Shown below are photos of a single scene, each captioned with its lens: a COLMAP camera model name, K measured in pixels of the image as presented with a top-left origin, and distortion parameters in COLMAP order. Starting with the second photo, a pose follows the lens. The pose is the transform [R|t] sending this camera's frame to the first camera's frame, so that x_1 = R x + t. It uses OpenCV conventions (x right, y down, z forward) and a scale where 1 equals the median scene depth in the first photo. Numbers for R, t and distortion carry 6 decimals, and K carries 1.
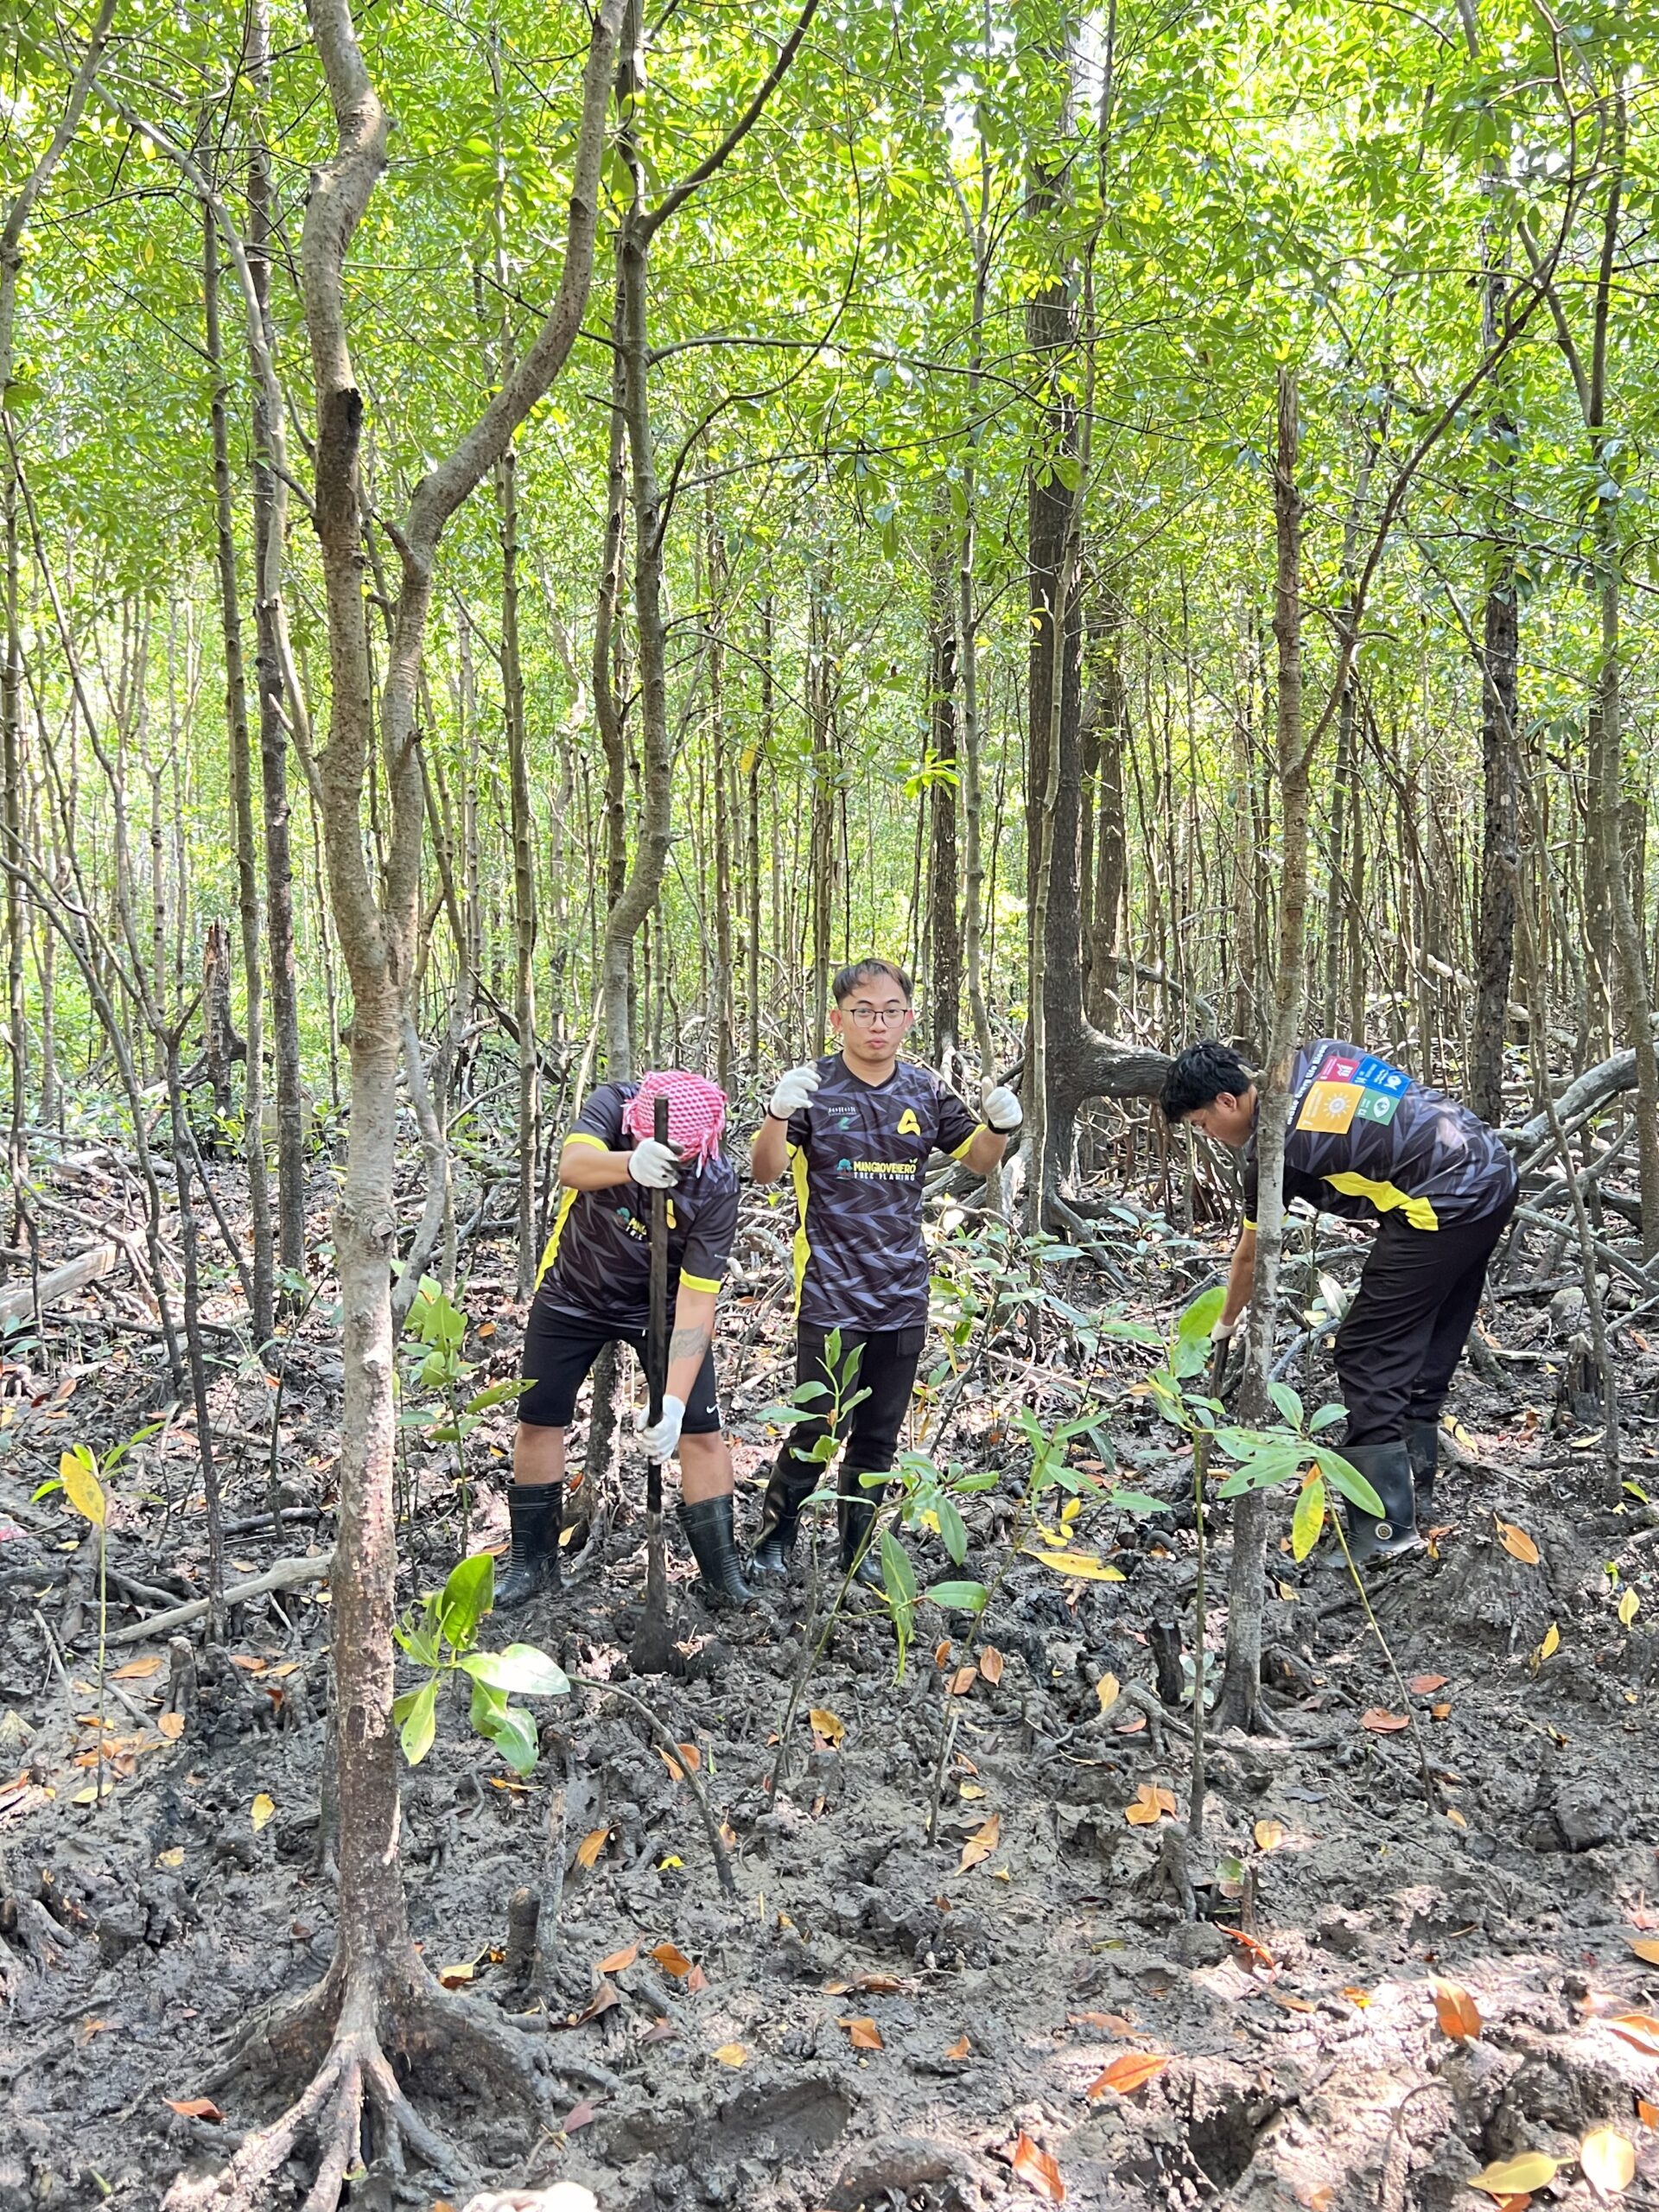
lens RADIAL K [[1915.6, 0, 802.6], [0, 1915.6, 1095.4], [0, 0, 1]] dist [0.017931, -0.011802]
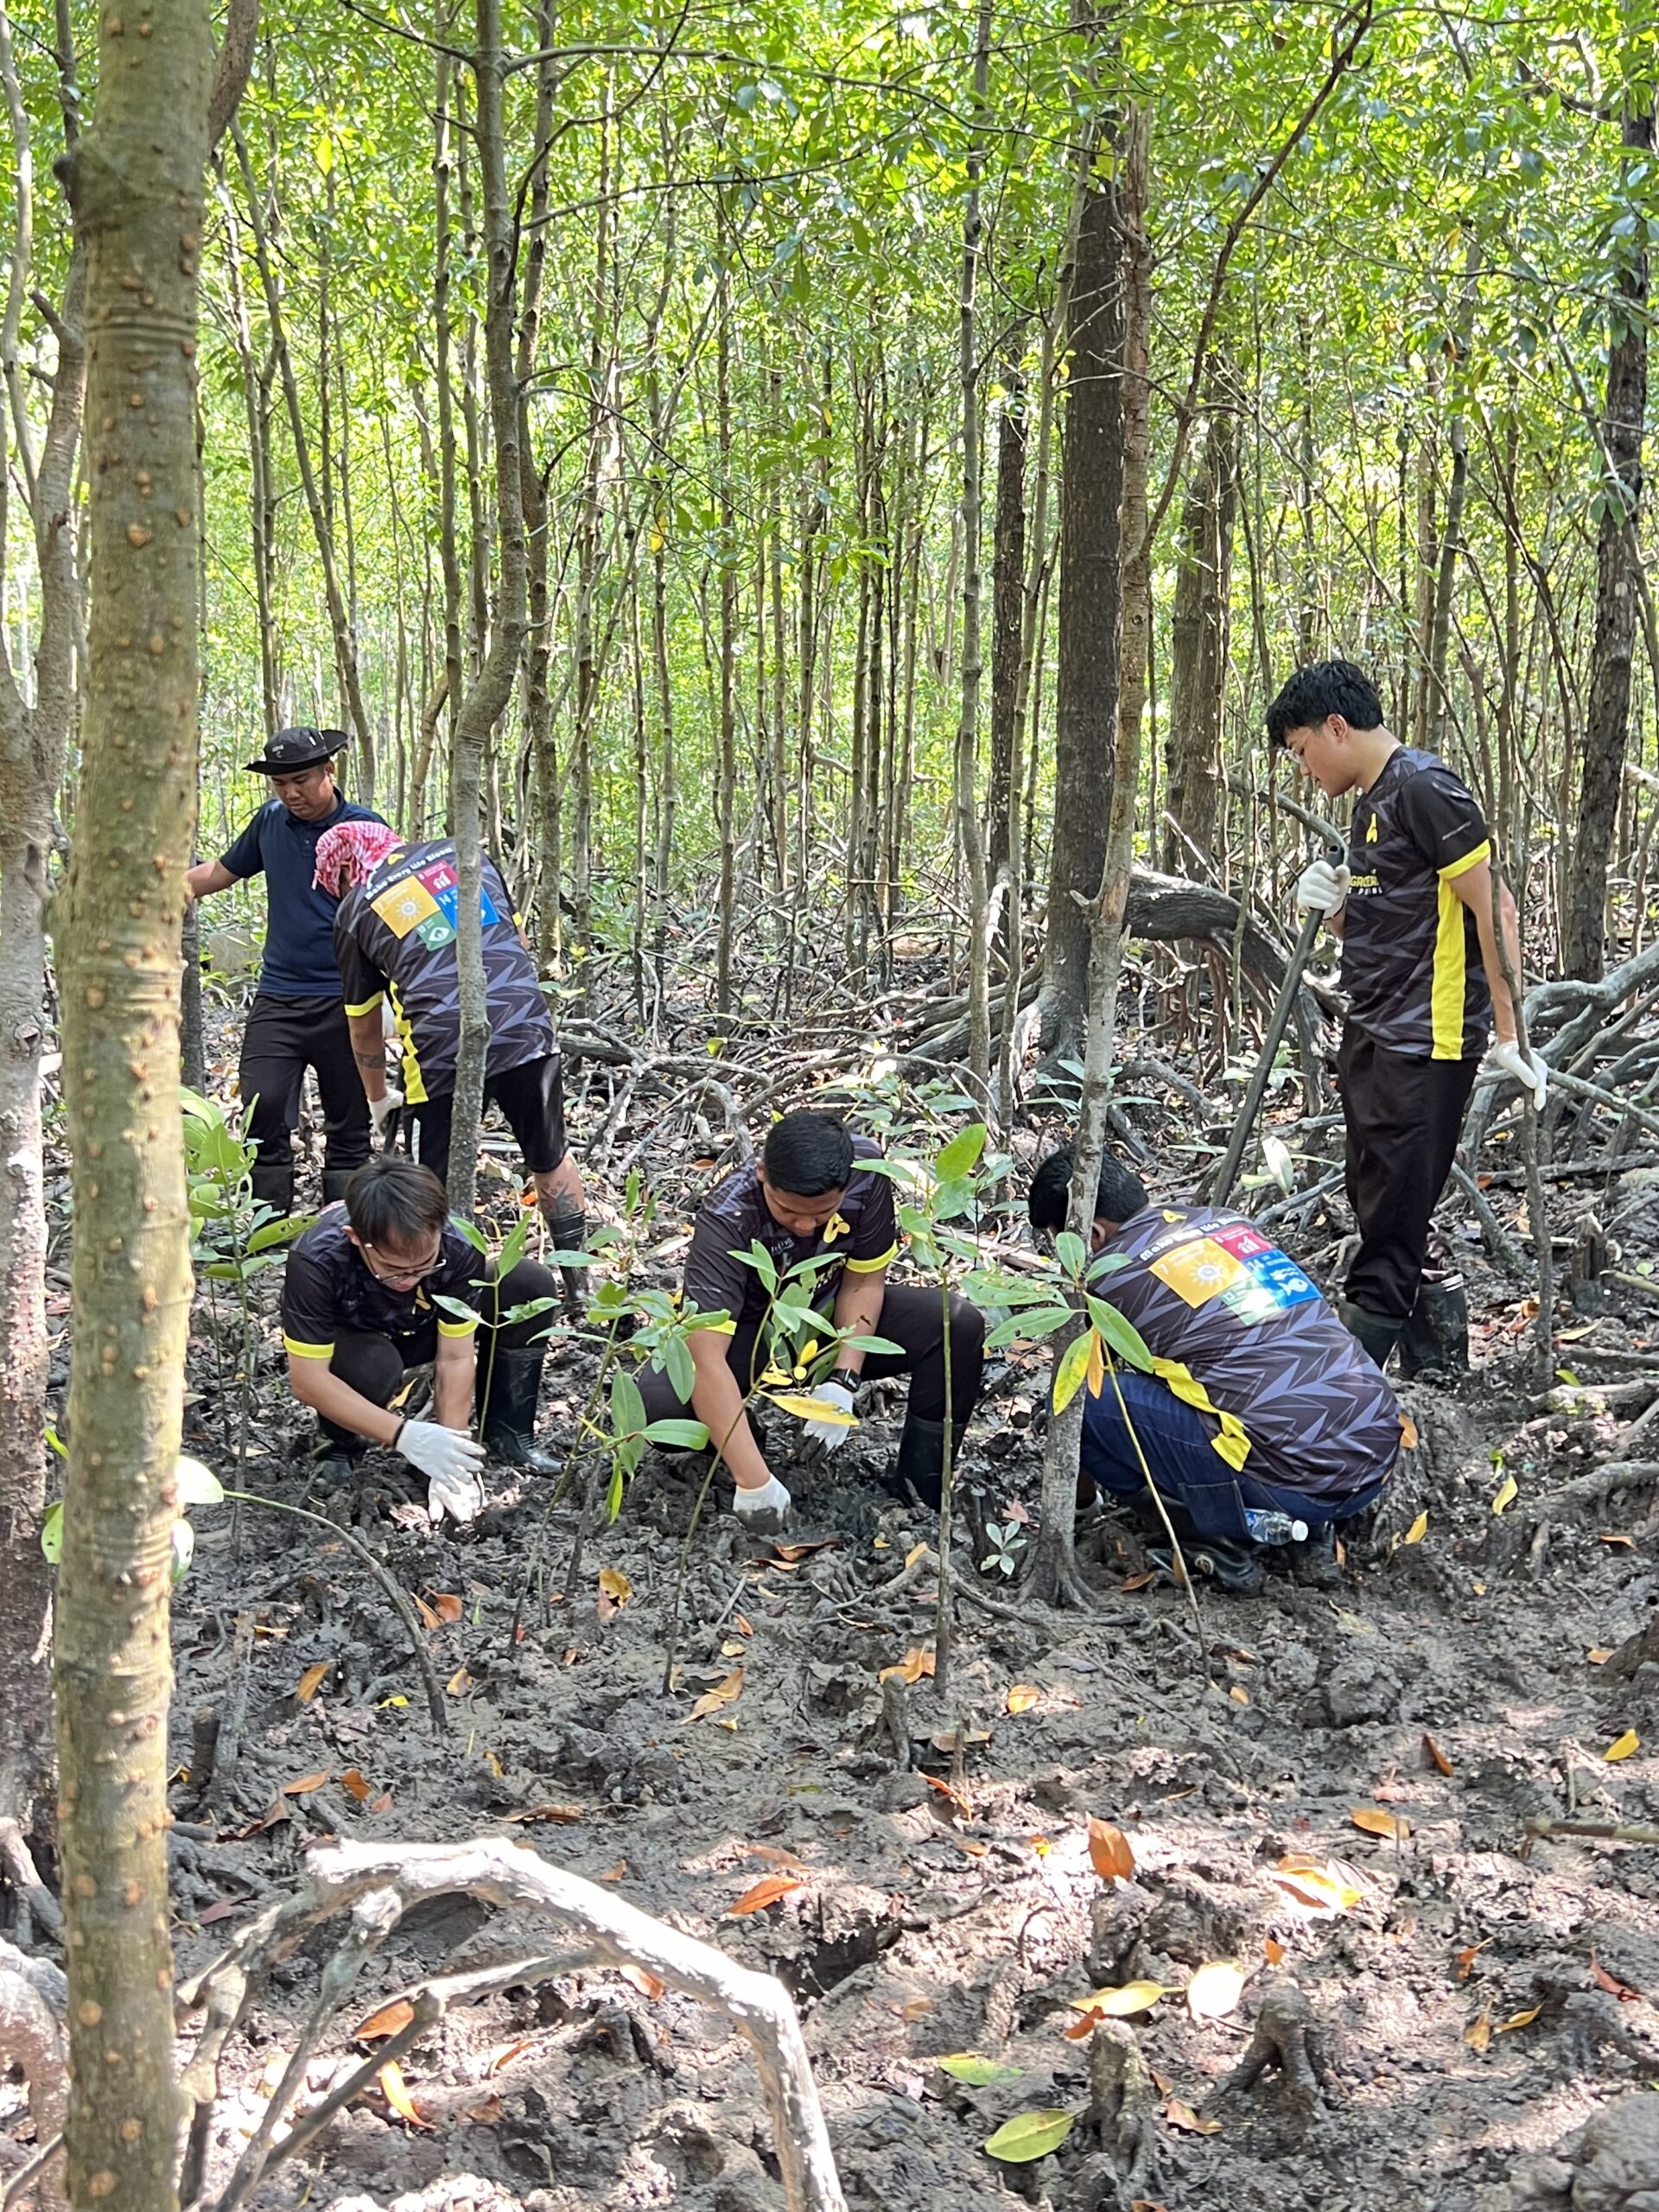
lens RADIAL K [[2325.6, 0, 823.7], [0, 2325.6, 1103.3], [0, 0, 1]] dist [0.136950, -0.388101]
pose [[0.997984, 0.024562, -0.058513, 0.198718], [-0.020478, 0.997378, 0.069409, 0.011176], [0.060064, -0.068070, 0.995871, -0.138324]]
